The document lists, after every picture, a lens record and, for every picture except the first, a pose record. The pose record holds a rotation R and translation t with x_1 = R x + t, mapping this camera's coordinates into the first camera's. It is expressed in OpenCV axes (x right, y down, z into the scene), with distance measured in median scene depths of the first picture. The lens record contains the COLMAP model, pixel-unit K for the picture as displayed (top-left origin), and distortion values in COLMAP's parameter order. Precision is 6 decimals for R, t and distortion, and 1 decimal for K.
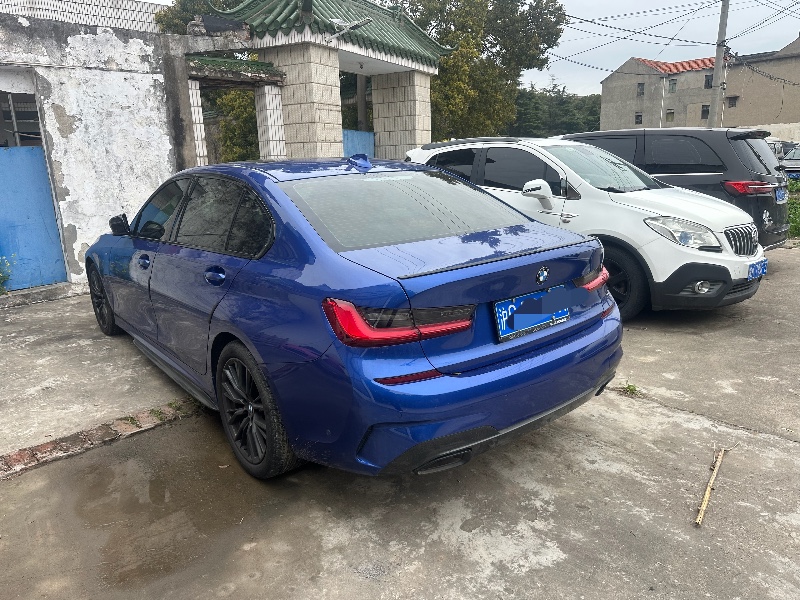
lens RADIAL K [[585.4, 0, 400.0], [0, 585.4, 300.0], [0, 0, 1]] dist [-0.002554, -0.010266]
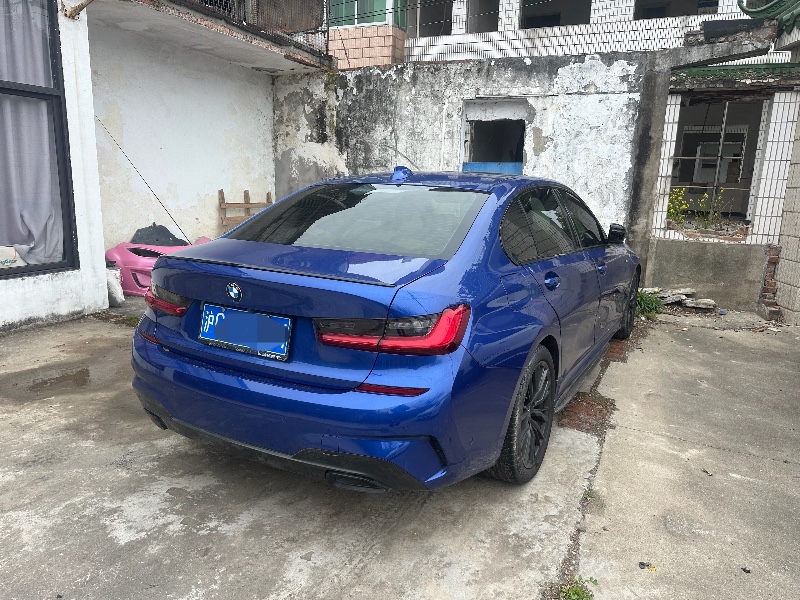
lens RADIAL K [[585.4, 0, 400.0], [0, 585.4, 300.0], [0, 0, 1]] dist [-0.002554, -0.010266]
pose [[0.335594, 0.225448, -0.914631, 0.478678], [-0.259799, 0.955434, 0.140181, -0.092270], [0.905473, 0.190576, 0.379209, 0.356500]]
